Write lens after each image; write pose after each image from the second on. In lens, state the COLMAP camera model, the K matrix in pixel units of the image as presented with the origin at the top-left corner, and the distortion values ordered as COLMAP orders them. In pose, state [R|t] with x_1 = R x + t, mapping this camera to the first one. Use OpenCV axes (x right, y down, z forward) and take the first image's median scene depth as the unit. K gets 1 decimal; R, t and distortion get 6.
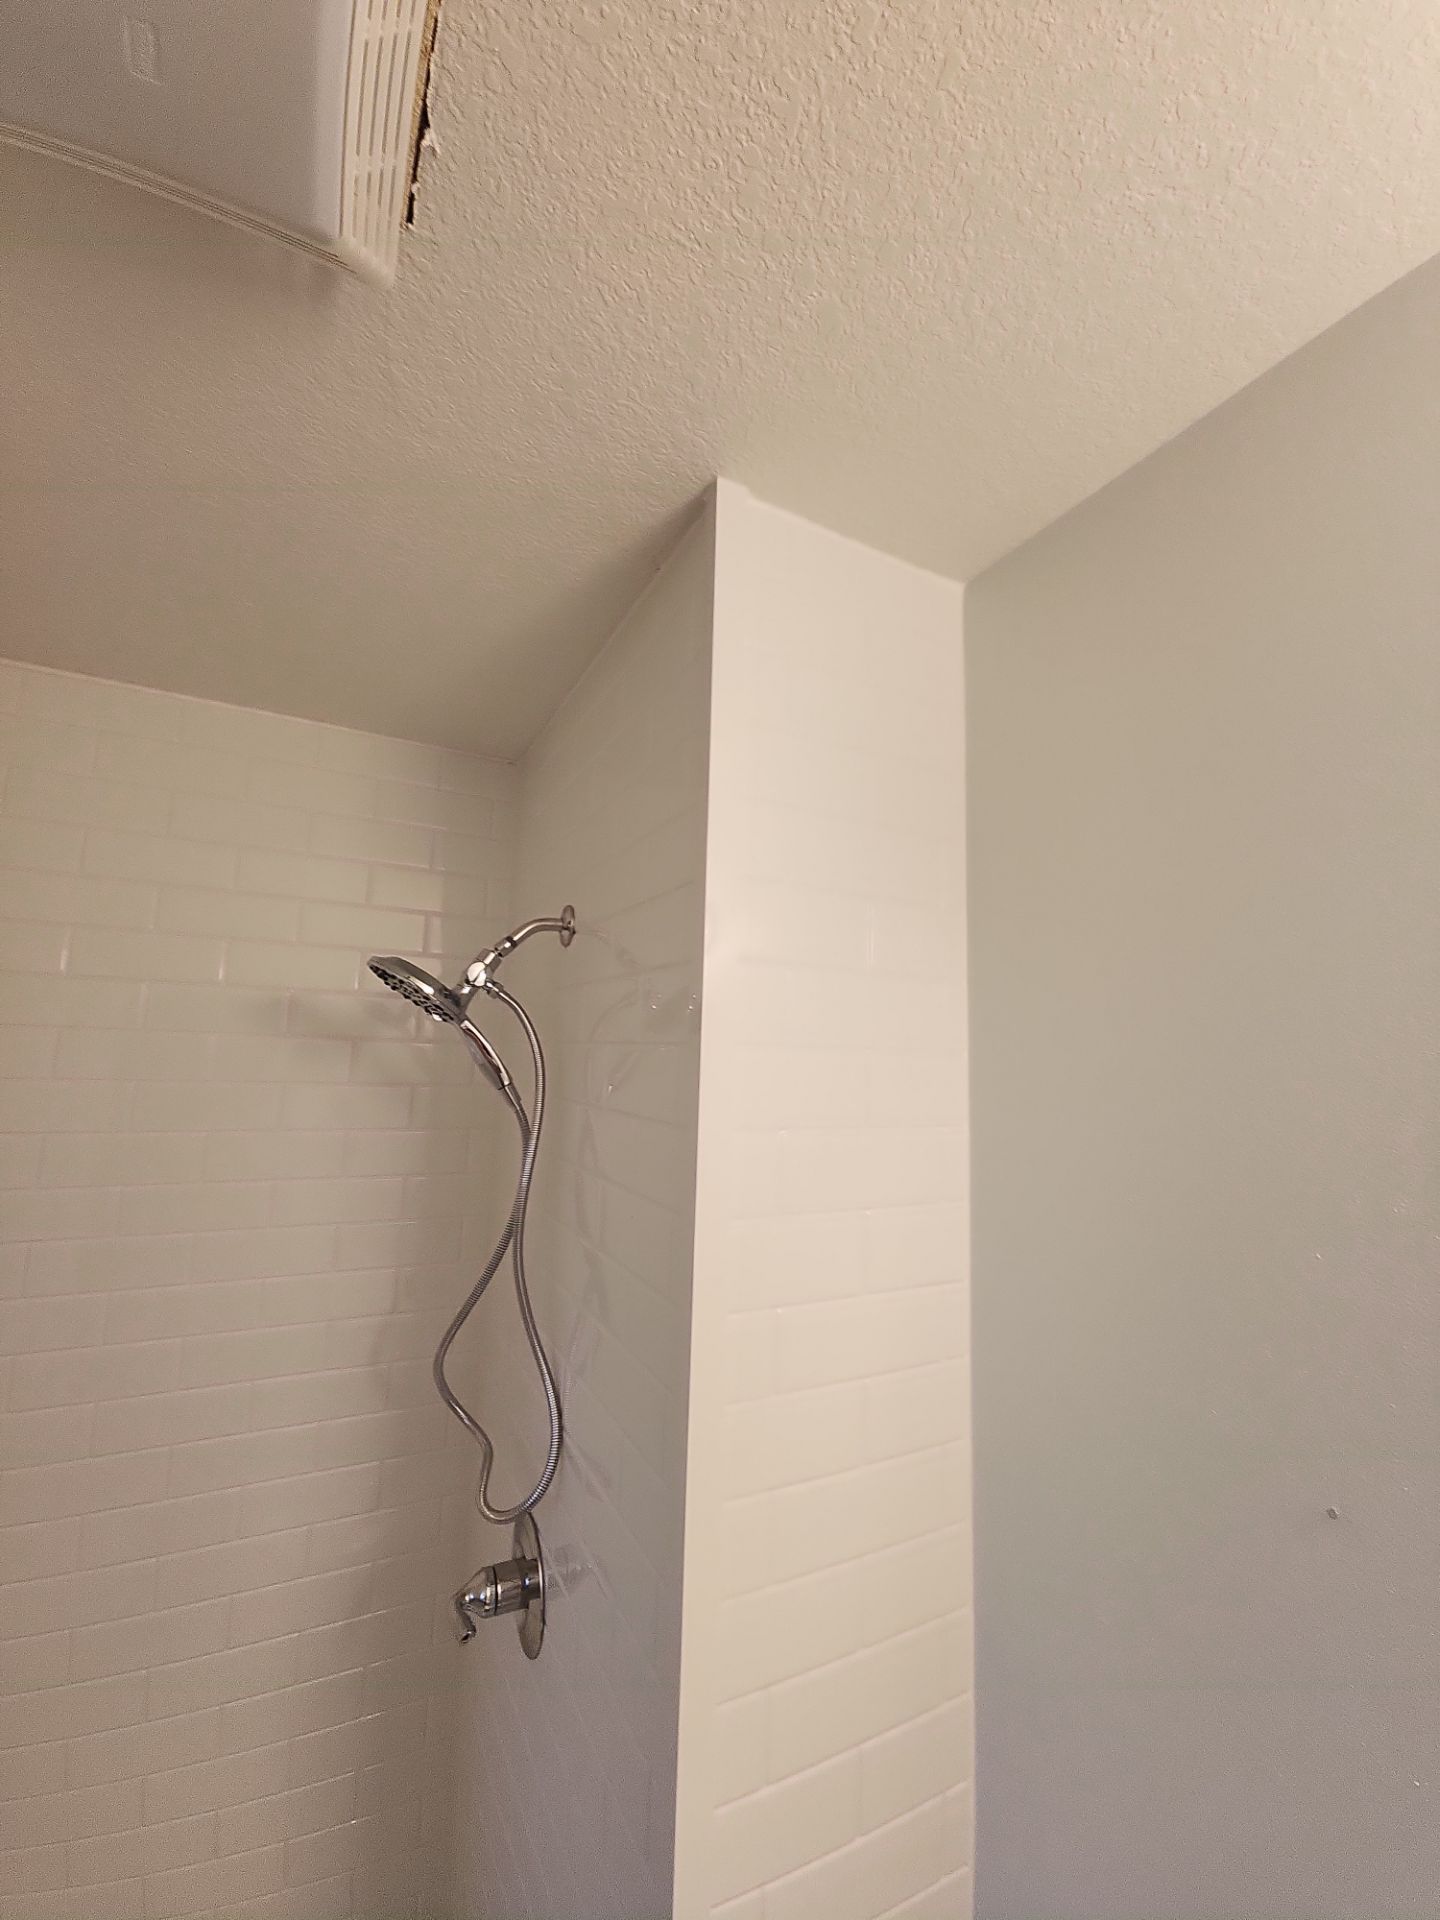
lens RADIAL K [[768.3, 0, 729.0], [0, 768.3, 959.9], [0, 0, 1]] dist [0.000531, -0.000097]
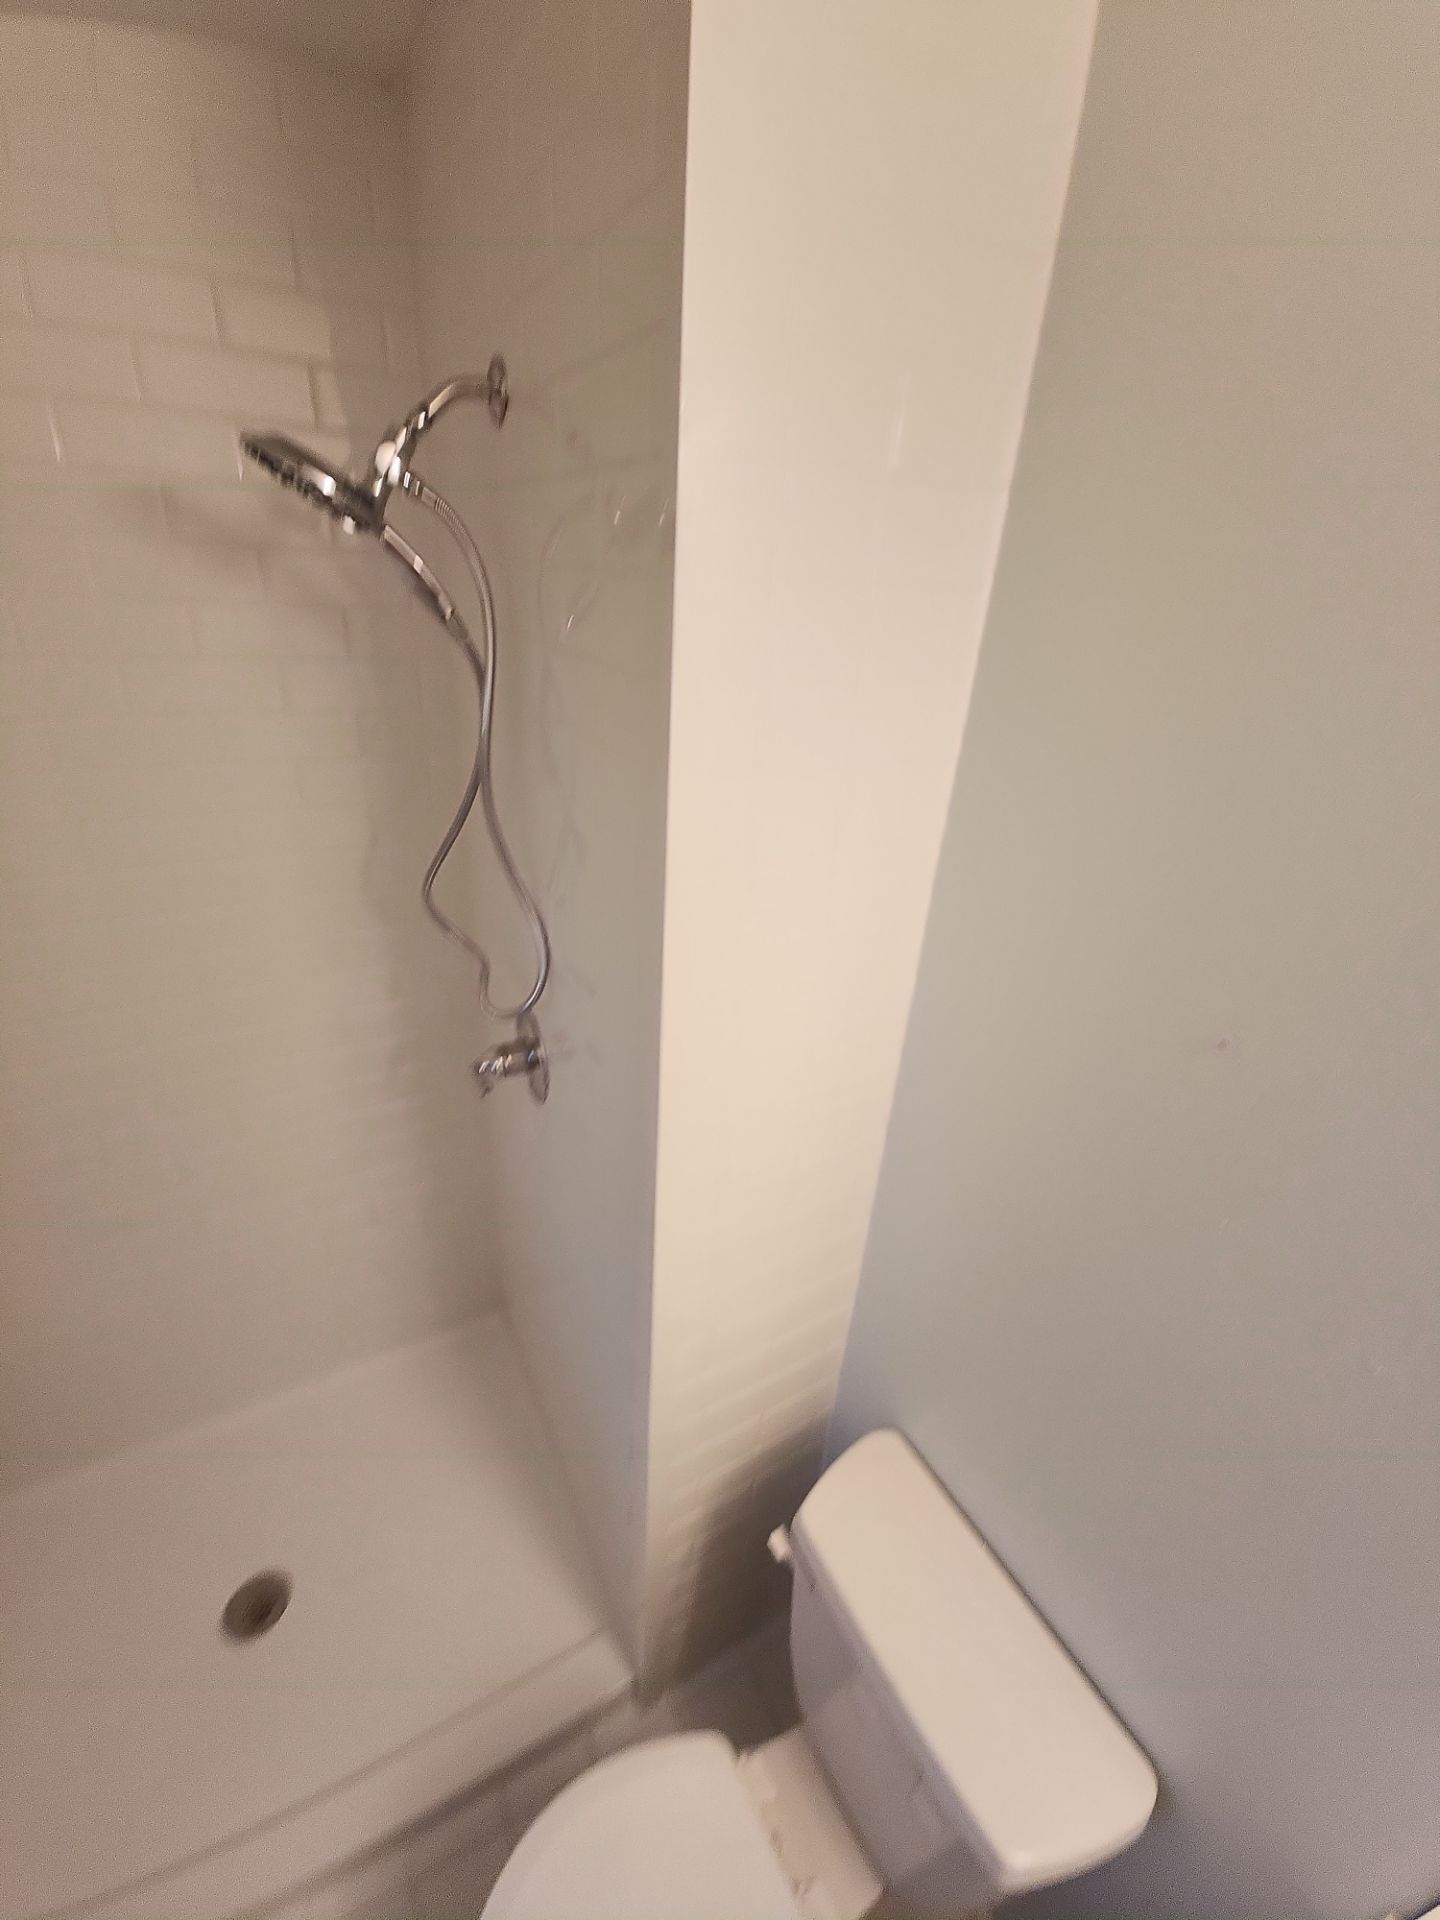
lens RADIAL K [[772.4, 0, 718.1], [0, 772.4, 941.6], [0, 0, 1]] dist [-0.000513, -0.000084]
pose [[0.999223, 0.012940, 0.037229, -0.015345], [-0.031019, 0.840936, 0.540245, -0.007022], [-0.024317, -0.540980, 0.840684, 0.066904]]
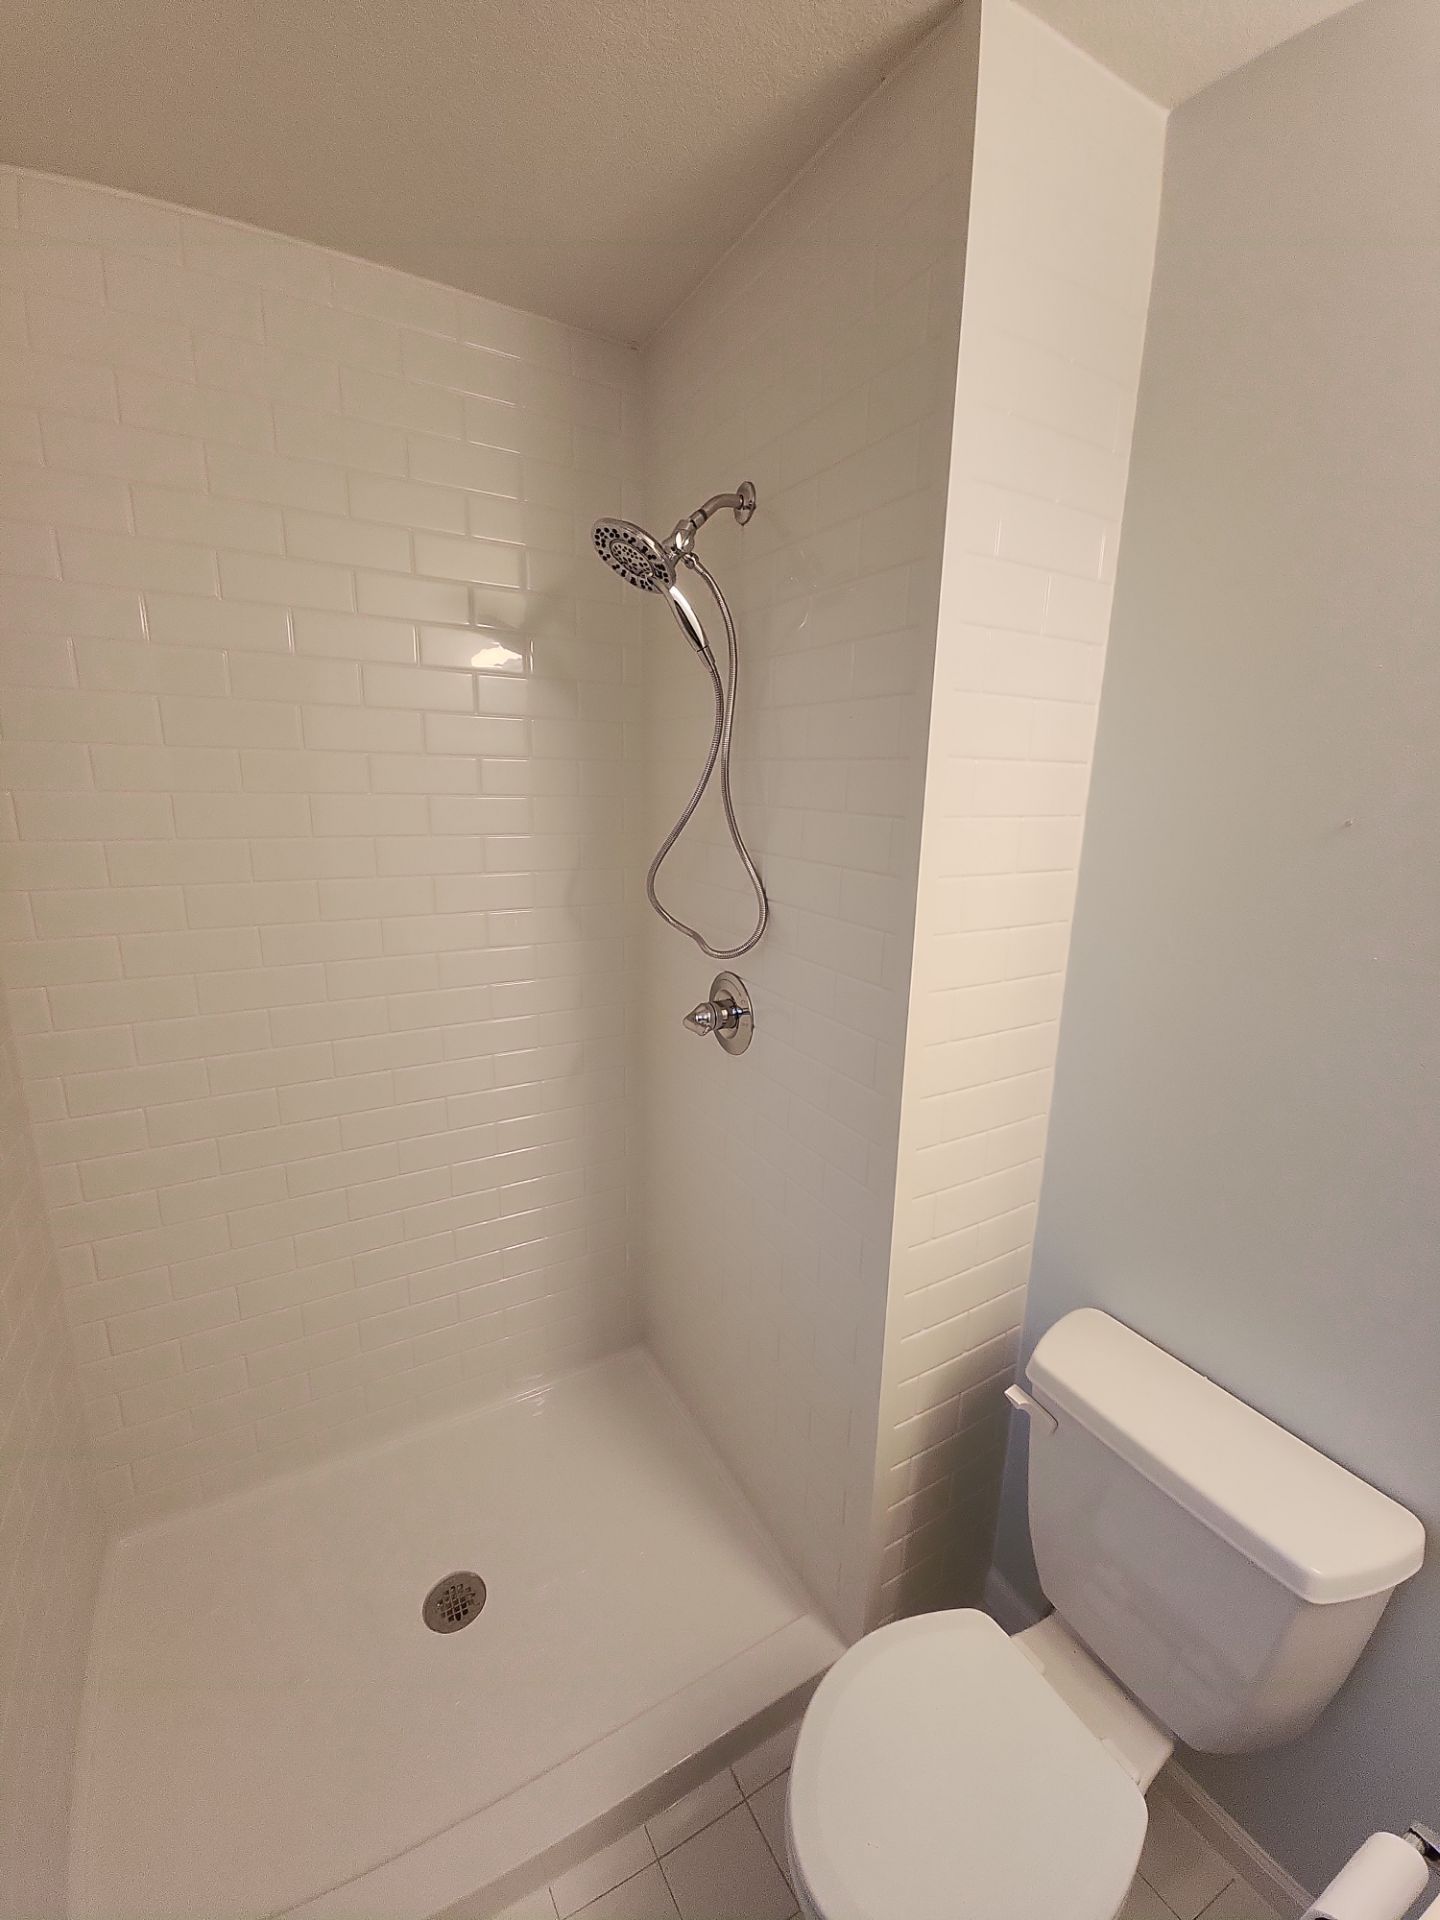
lens RADIAL K [[768.3, 0, 729.0], [0, 768.3, 959.9], [0, 0, 1]] dist [0.000531, -0.000097]
pose [[0.998711, -0.012682, 0.049146, -0.313918], [-0.003834, 0.946664, 0.322201, 0.237964], [-0.050611, -0.321974, 0.945395, -0.292553]]
